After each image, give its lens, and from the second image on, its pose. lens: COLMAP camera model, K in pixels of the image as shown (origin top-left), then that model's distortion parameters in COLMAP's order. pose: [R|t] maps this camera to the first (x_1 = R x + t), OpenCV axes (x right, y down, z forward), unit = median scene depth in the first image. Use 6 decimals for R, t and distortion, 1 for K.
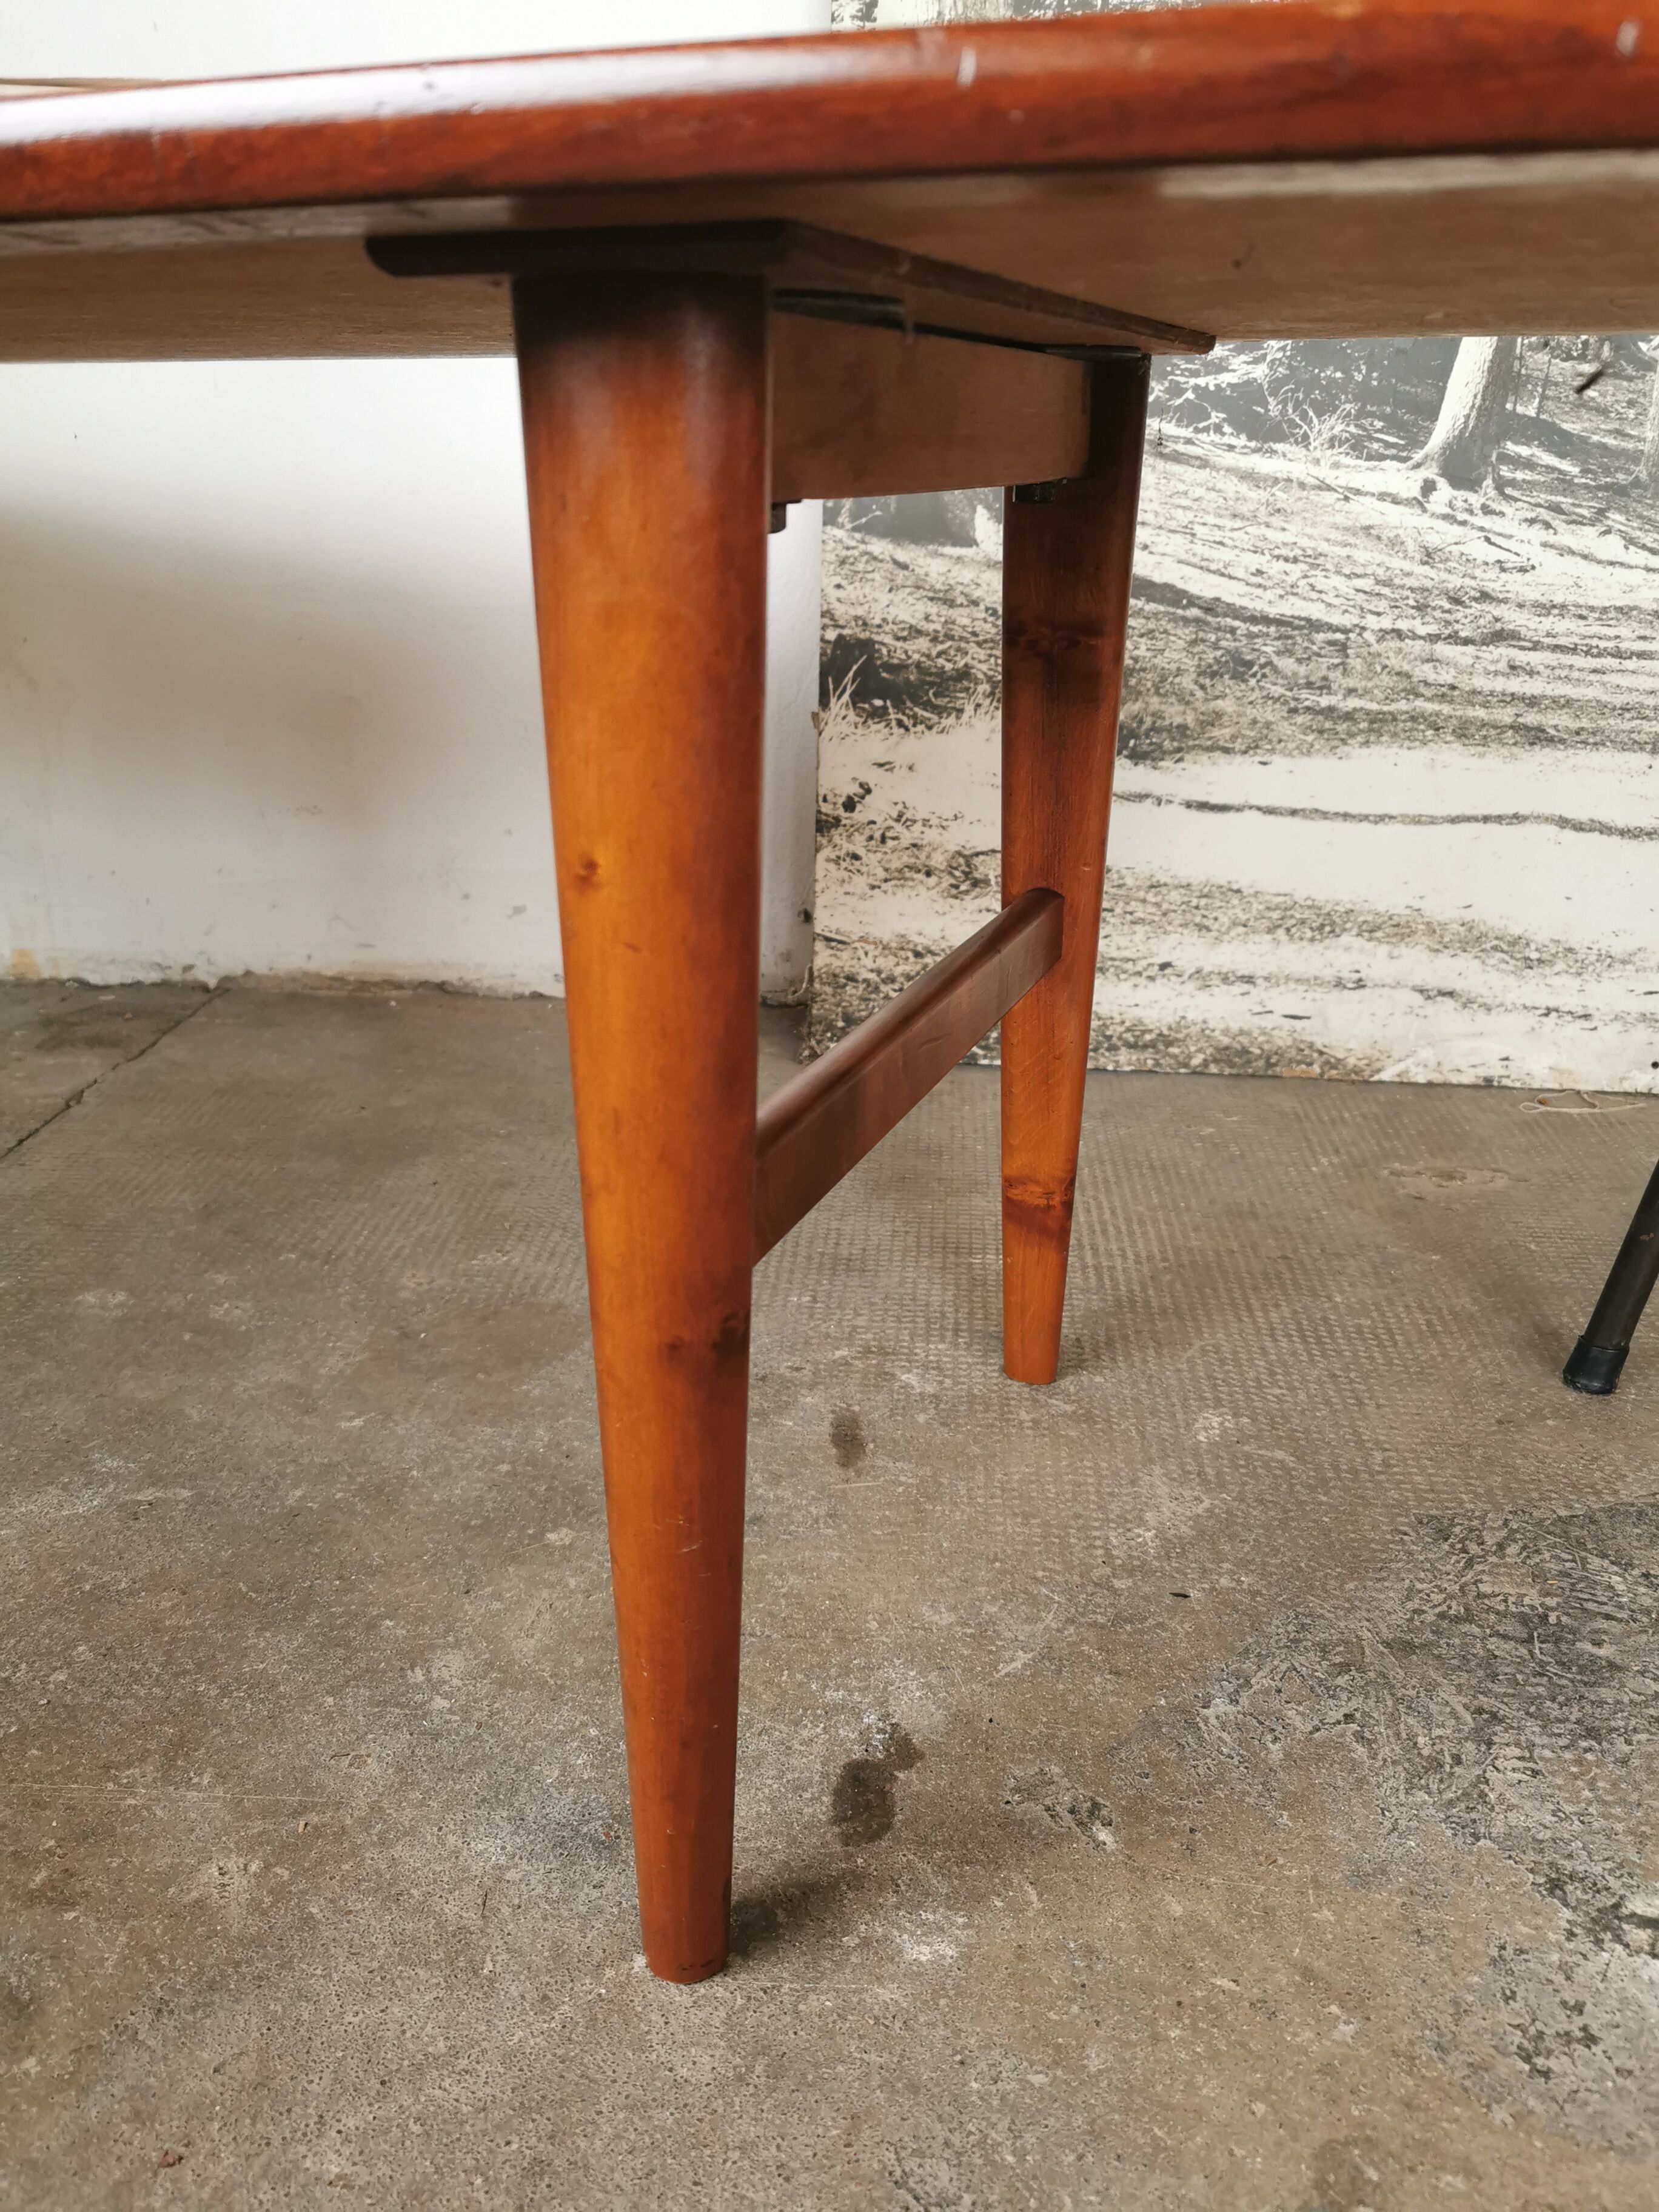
lens RADIAL K [[1710.2, 0, 830.3], [0, 1710.2, 1092.8], [0, 0, 1]] dist [0.068810, -0.111736]
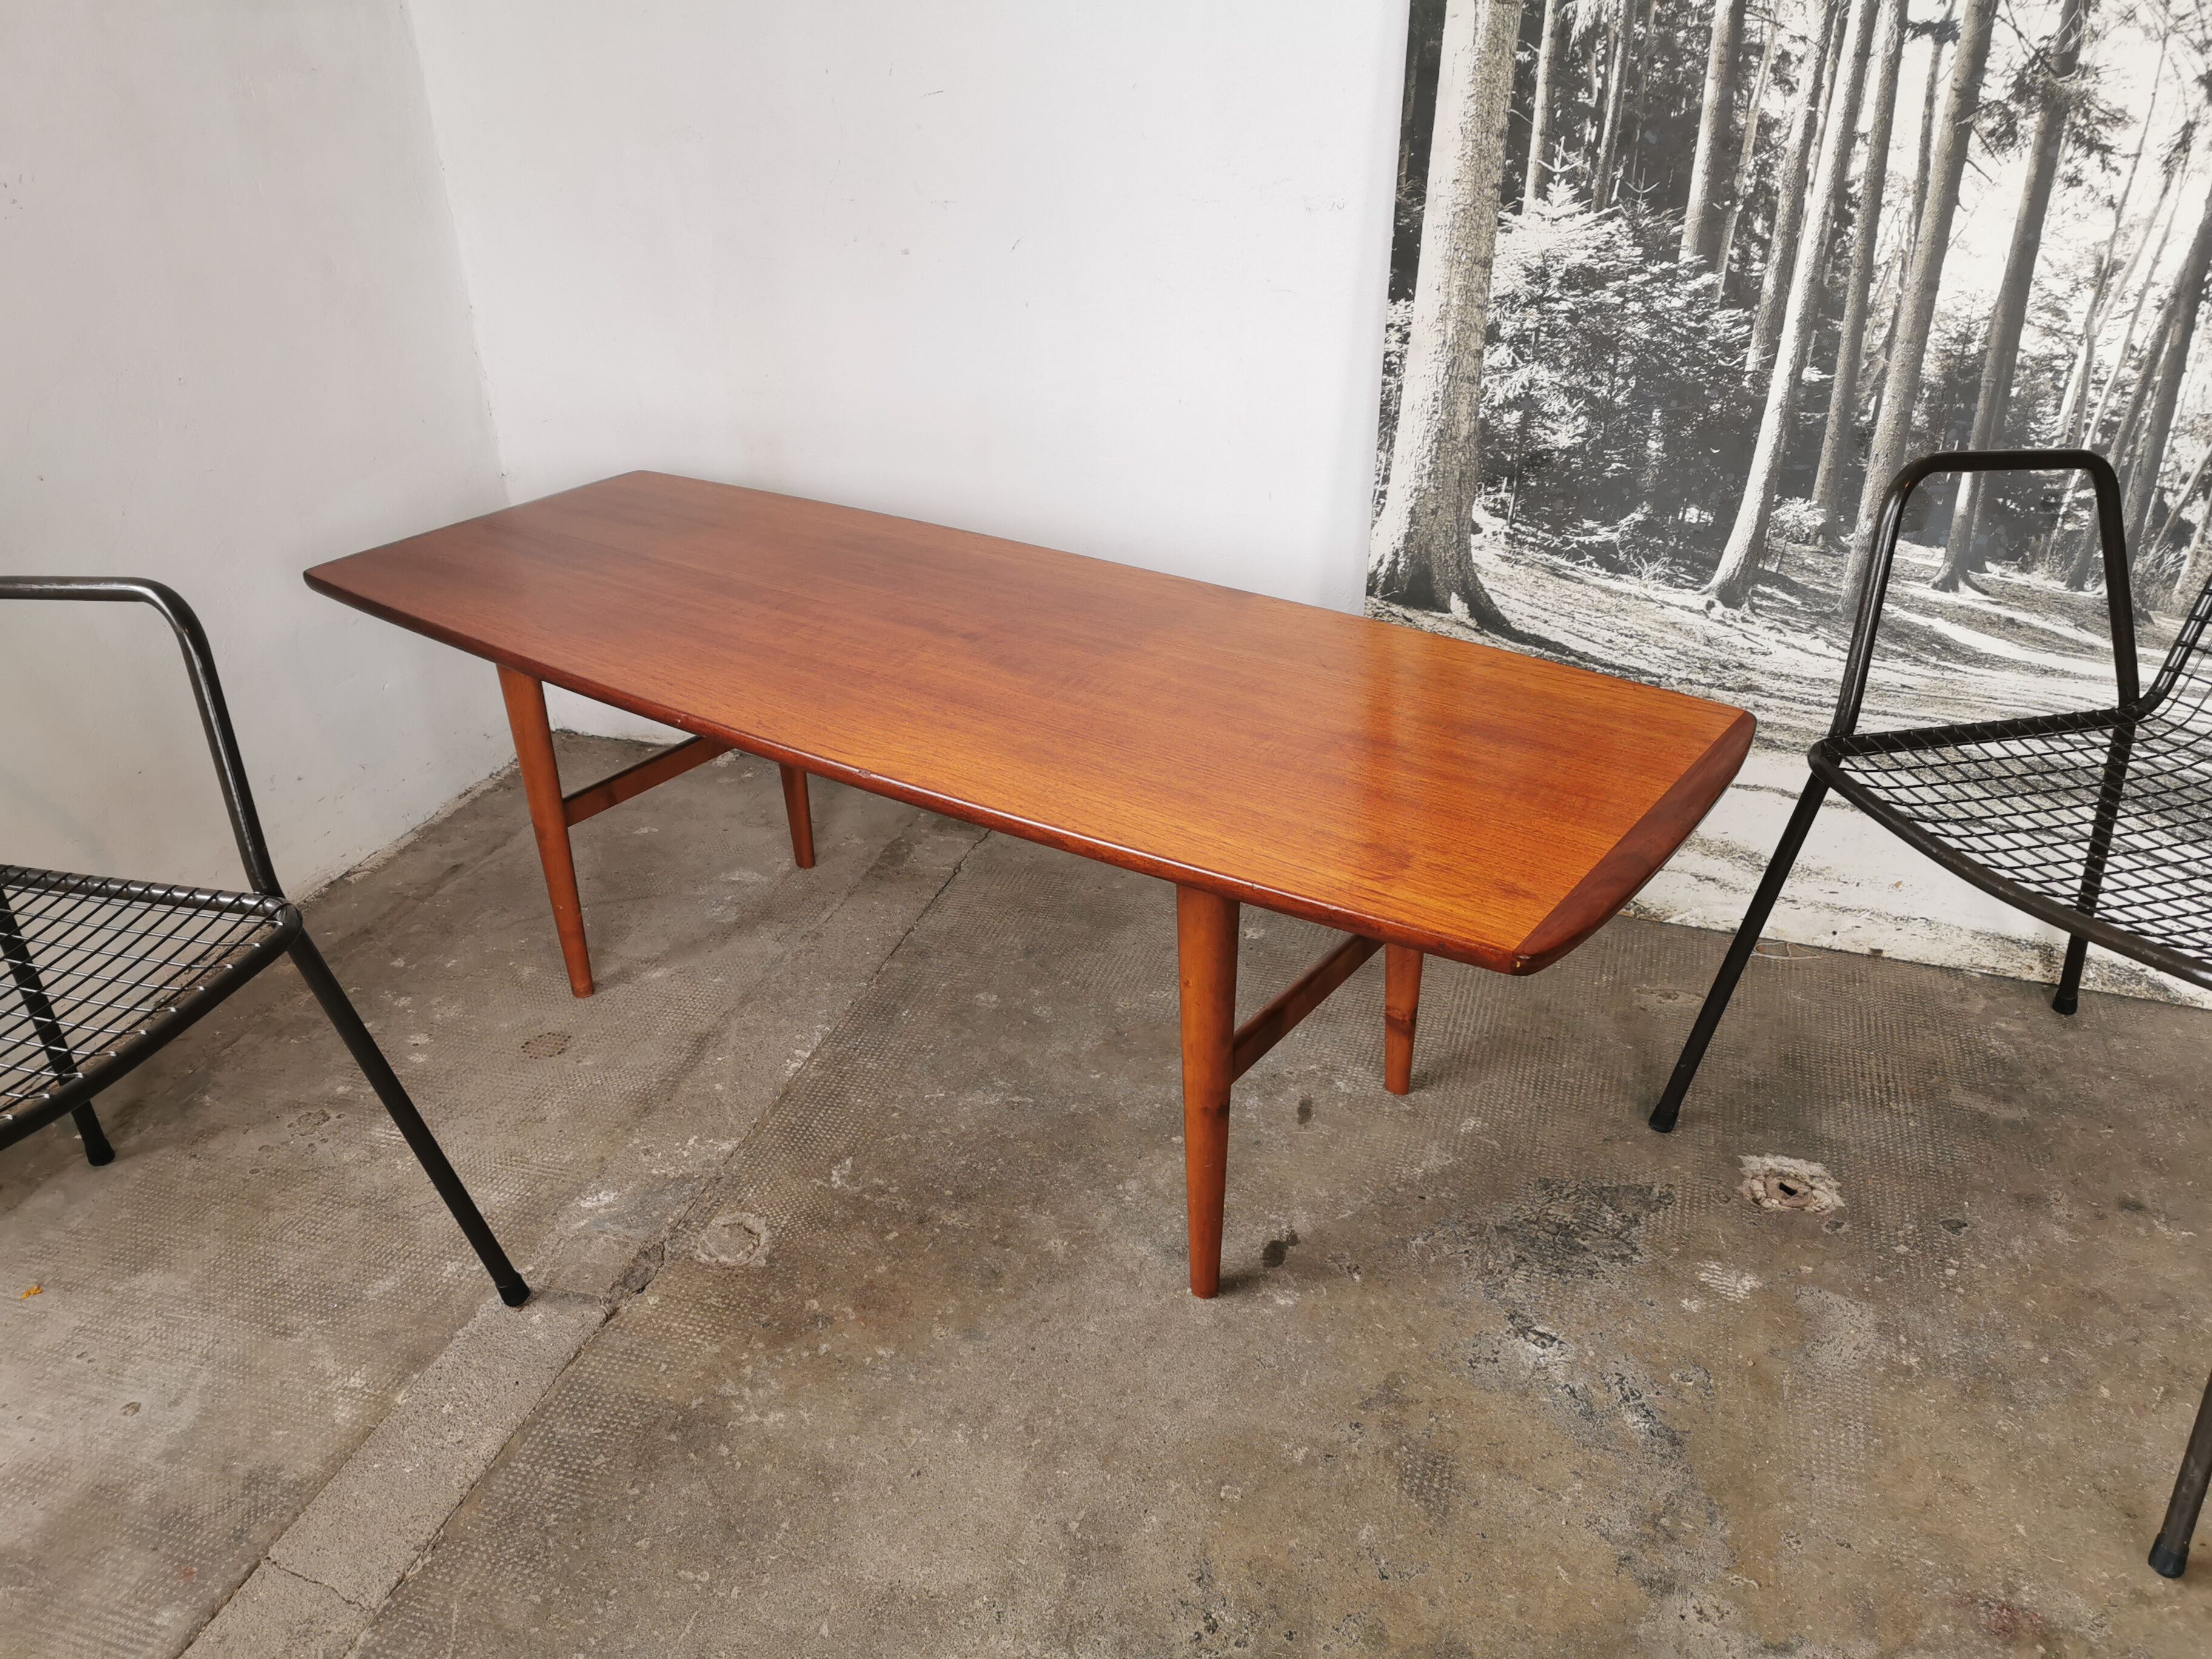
lens RADIAL K [[1699.0, 0, 1107.8], [0, 1699.0, 820.8], [0, 0, 1]] dist [0.076999, -0.113027]
pose [[0.970244, 0.086920, -0.225990, 0.163737], [-0.060060, 0.990571, 0.123136, -0.309139], [0.234562, -0.105899, 0.966316, -0.845459]]
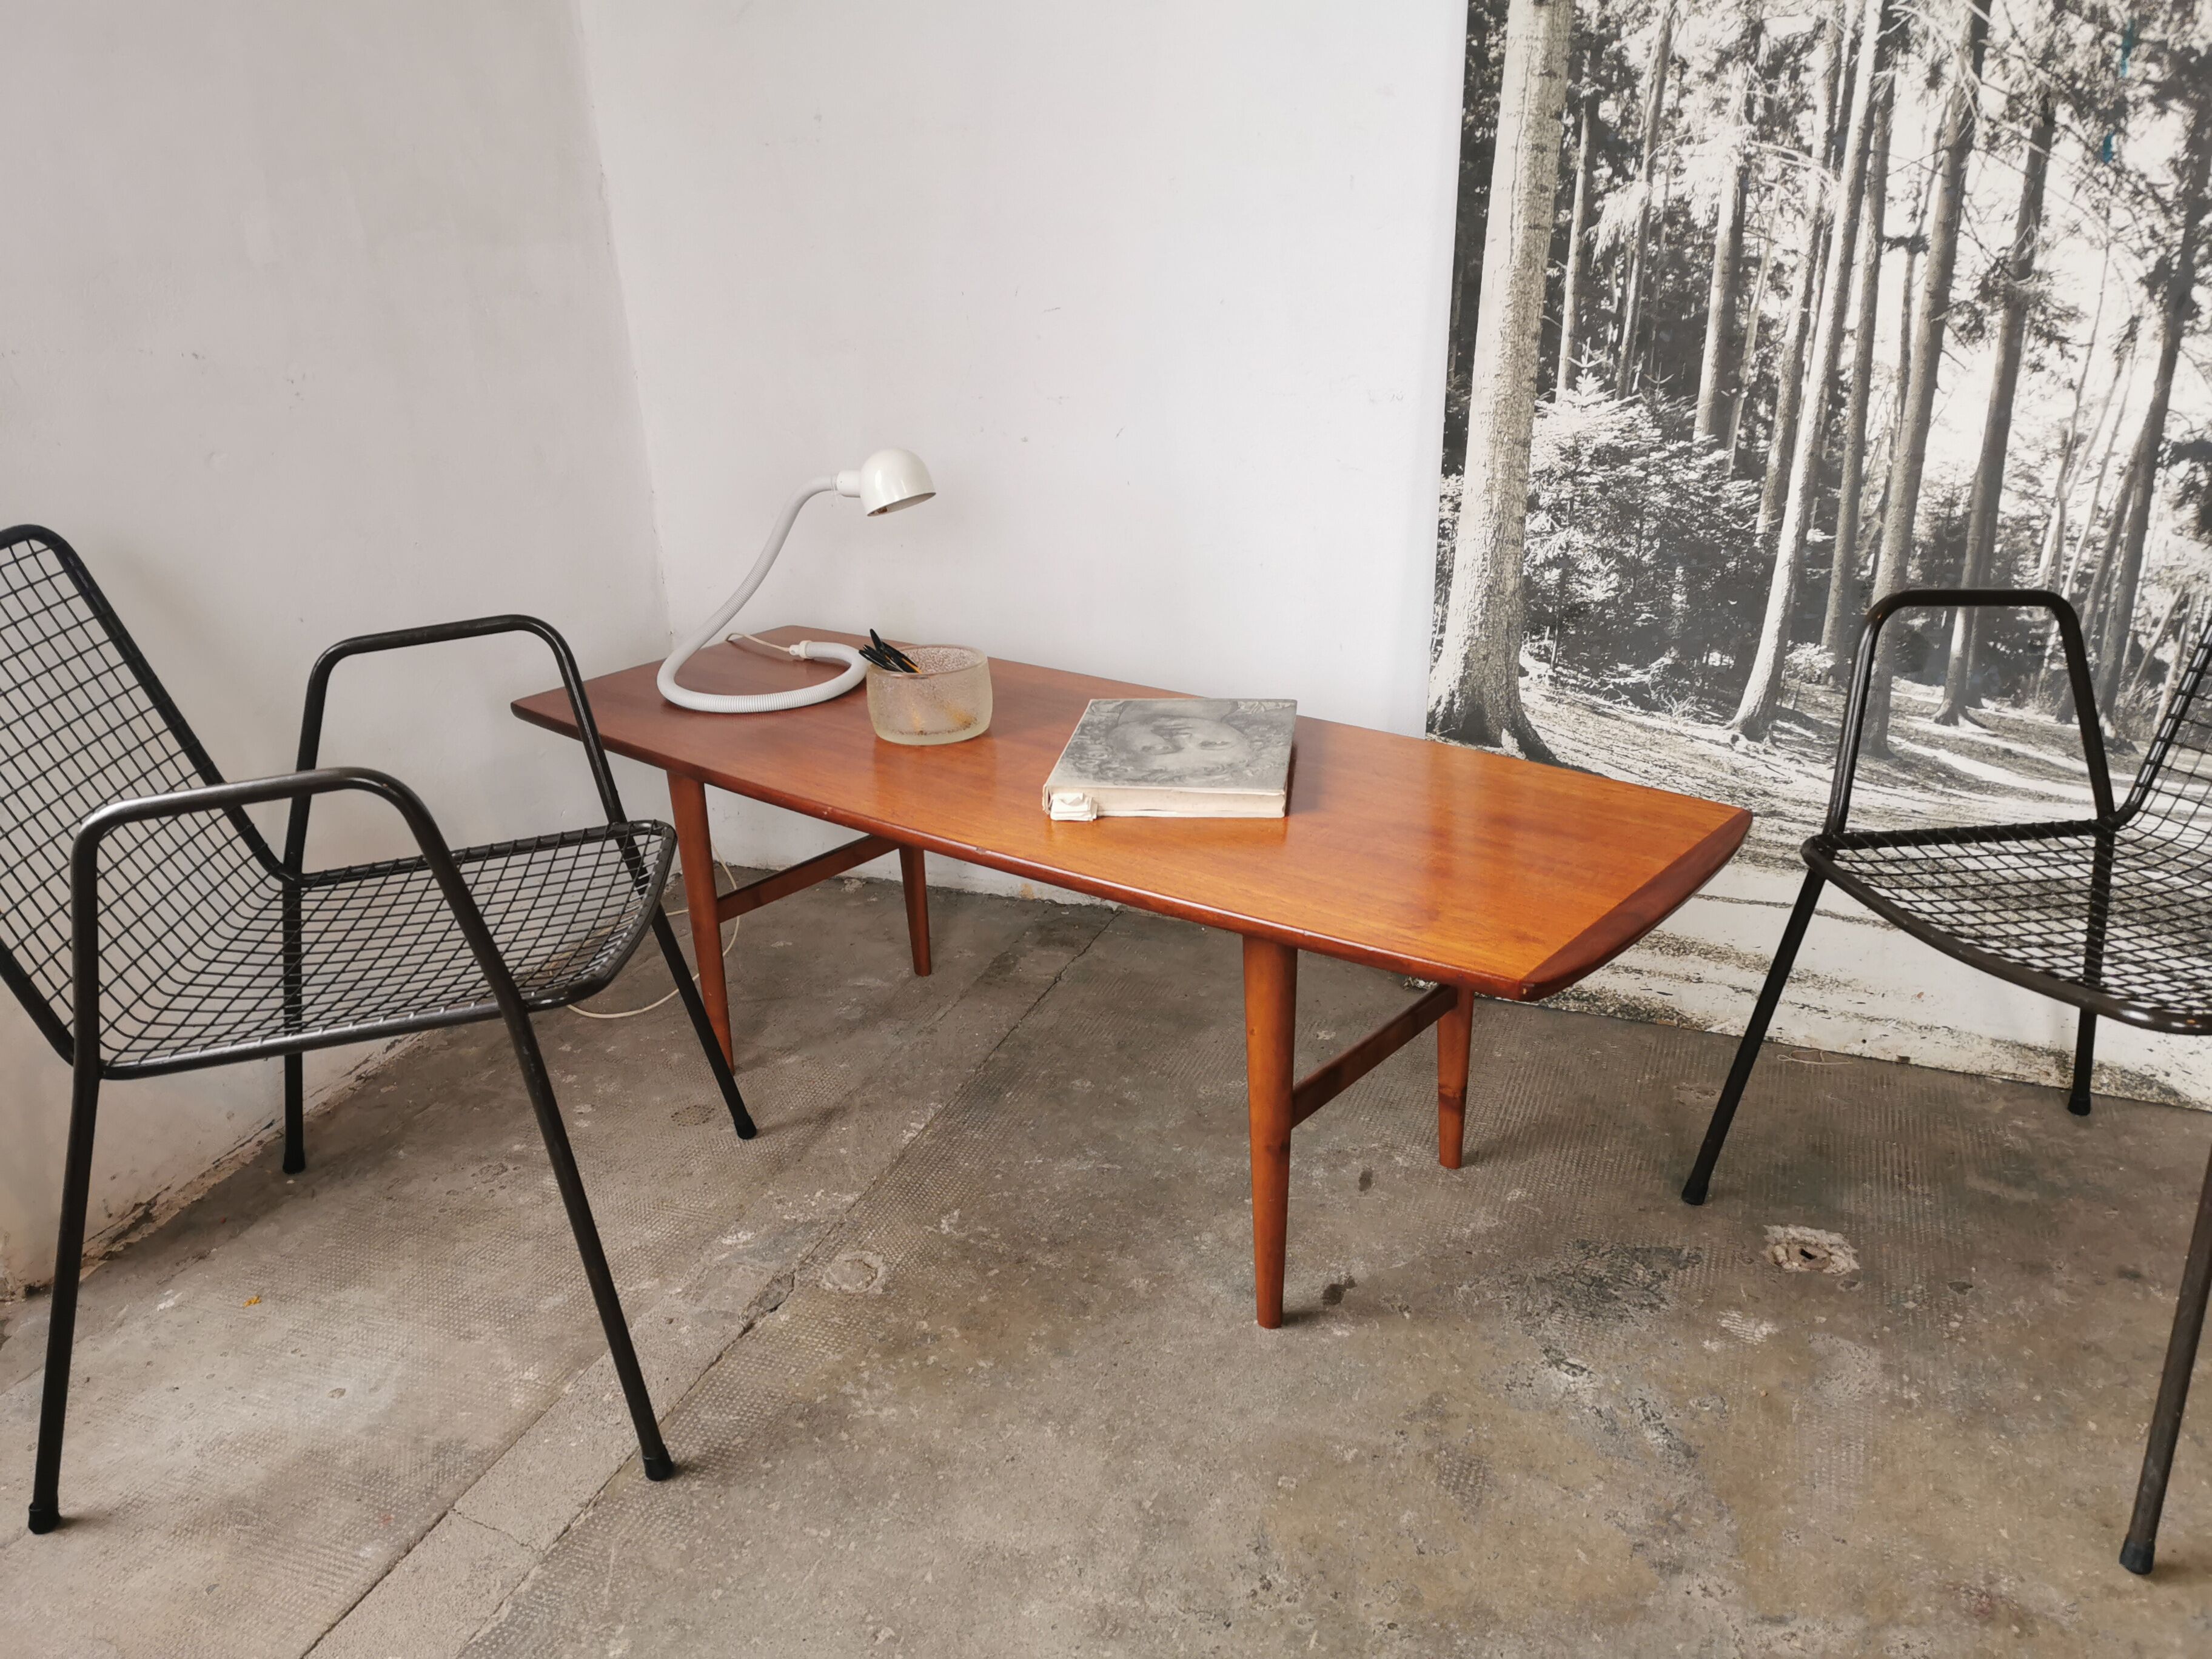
lens RADIAL K [[1693.3, 0, 1111.6], [0, 1693.3, 816.8], [0, 0, 1]] dist [0.080009, -0.112706]
pose [[0.953583, 0.068118, -0.293325, 0.244715], [-0.068932, 0.997593, 0.007575, -0.226755], [0.293135, 0.012996, 0.955983, -1.053694]]
